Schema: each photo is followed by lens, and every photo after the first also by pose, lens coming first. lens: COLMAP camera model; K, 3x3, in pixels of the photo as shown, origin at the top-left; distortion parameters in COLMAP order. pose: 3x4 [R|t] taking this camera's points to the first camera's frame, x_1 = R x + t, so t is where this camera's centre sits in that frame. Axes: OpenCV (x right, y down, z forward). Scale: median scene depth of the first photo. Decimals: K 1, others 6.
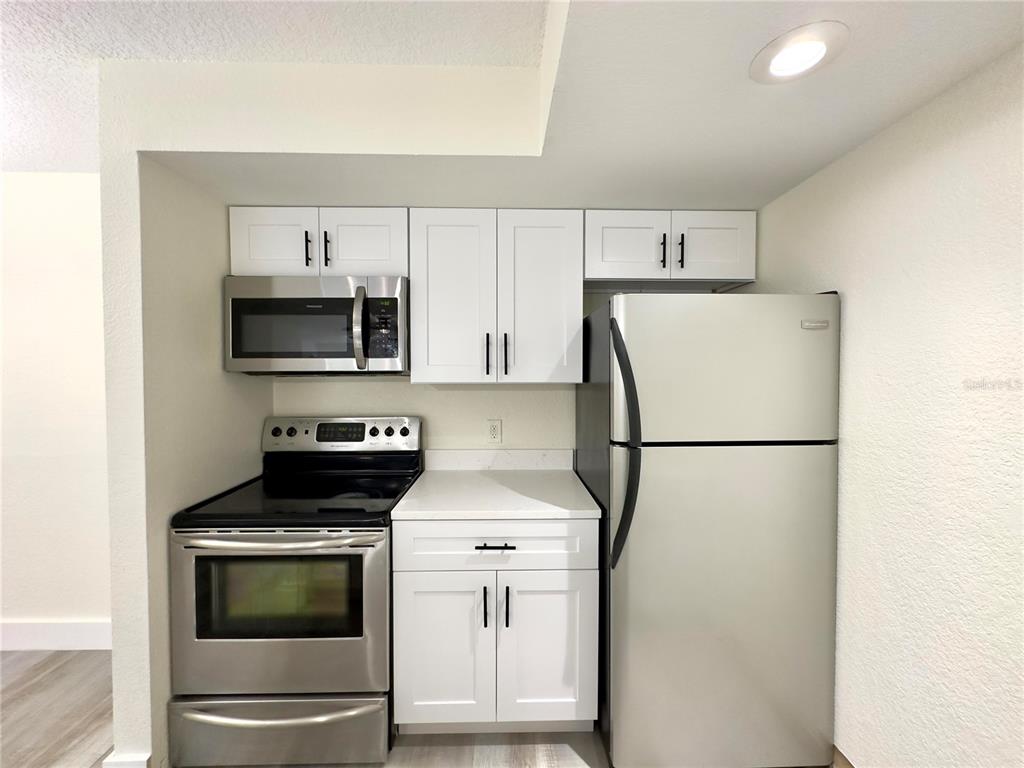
lens RADIAL K [[409.5, 0, 512.8], [0, 409.5, 383.9], [0, 0, 1]] dist [-0.004178, 0.001177]
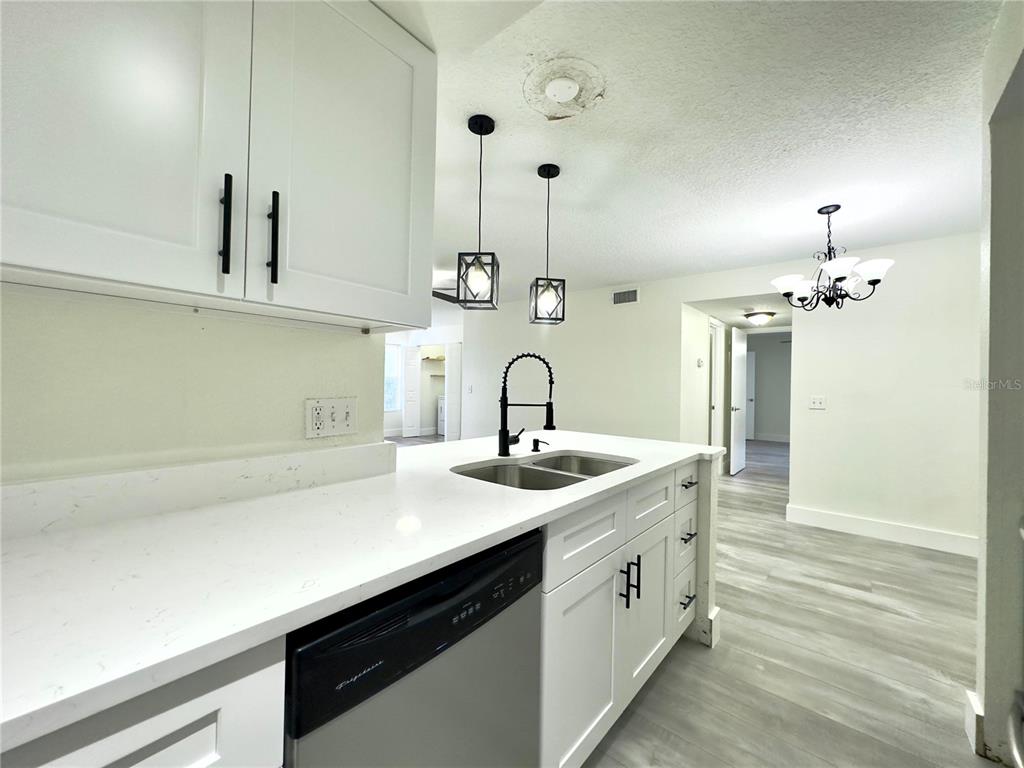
lens RADIAL K [[409.5, 0, 512.3], [0, 409.5, 382.6], [0, 0, 1]] dist [-0.004178, 0.001177]
pose [[-0.667031, -0.016836, -0.744840, 0.504526], [-0.034626, 0.999365, 0.008420, 0.096913], [0.744225, 0.031407, -0.667190, 0.615880]]
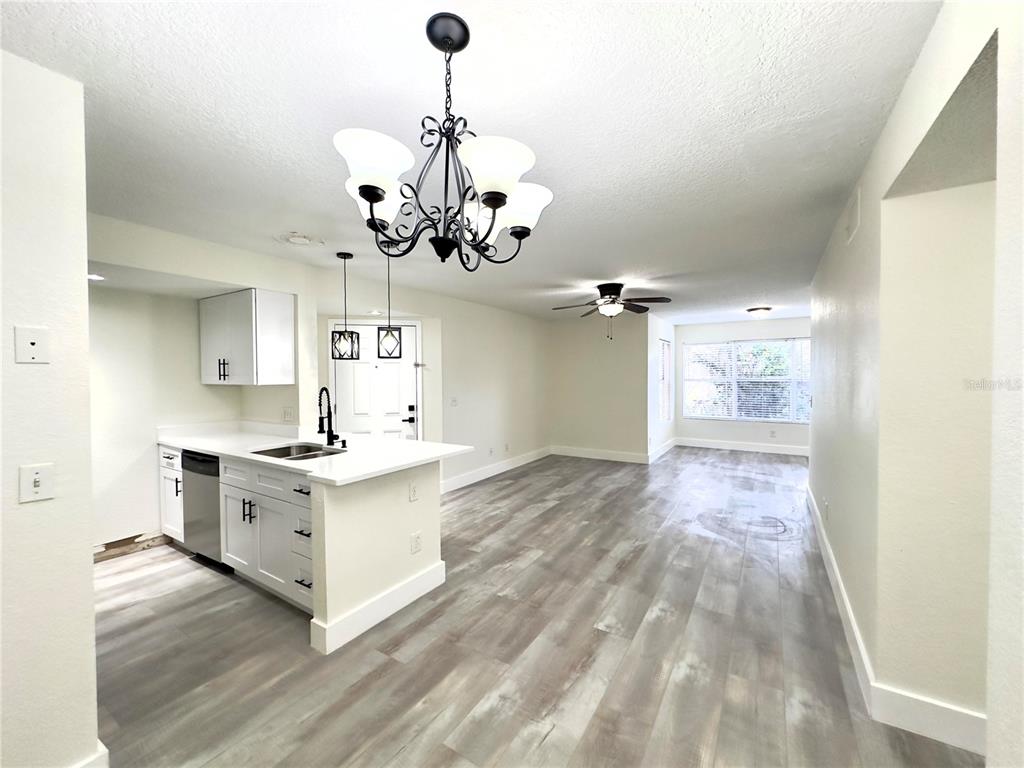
lens RADIAL K [[409.5, 0, 512.5], [0, 409.5, 381.5], [0, 0, 1]] dist [-0.004178, 0.001177]
pose [[-0.834866, -0.006074, 0.550420, -1.896611], [0.015586, 0.999277, 0.034668, -0.042793], [-0.550233, 0.037522, -0.834168, 0.982996]]
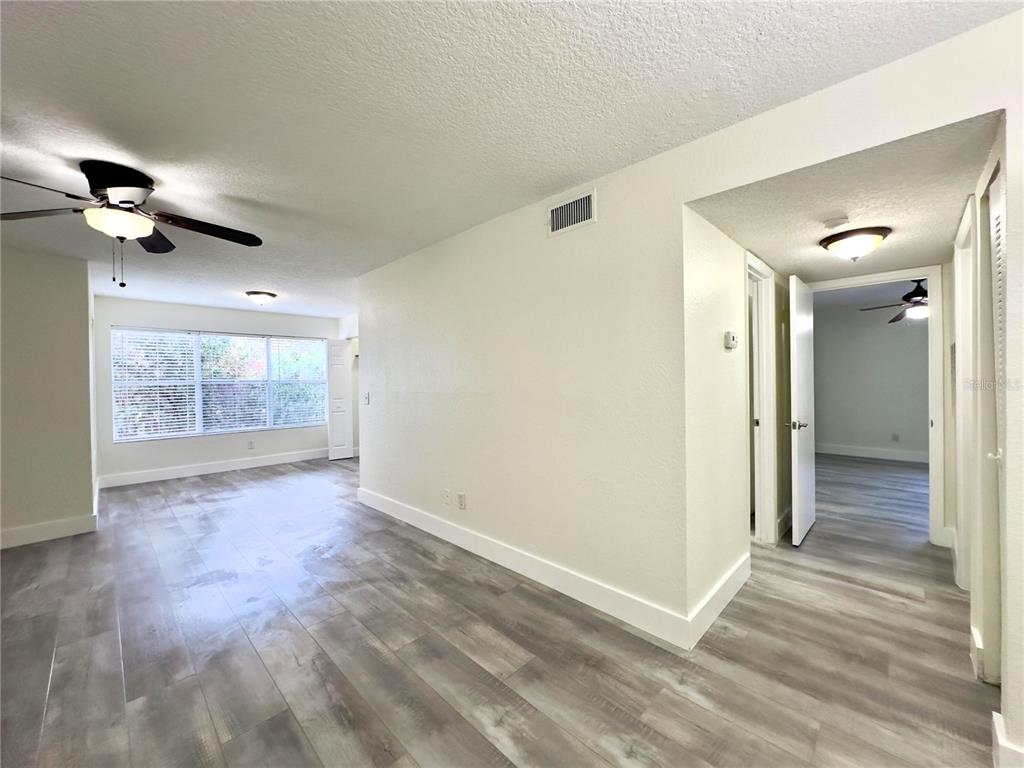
lens RADIAL K [[409.5, 0, 513.0], [0, 409.5, 383.4], [0, 0, 1]] dist [-0.004178, 0.001177]
pose [[-0.715268, 0.014256, -0.698705, -0.958720], [-0.002726, 0.999727, 0.023188, 0.052444], [0.698845, 0.018490, -0.715034, 0.174254]]
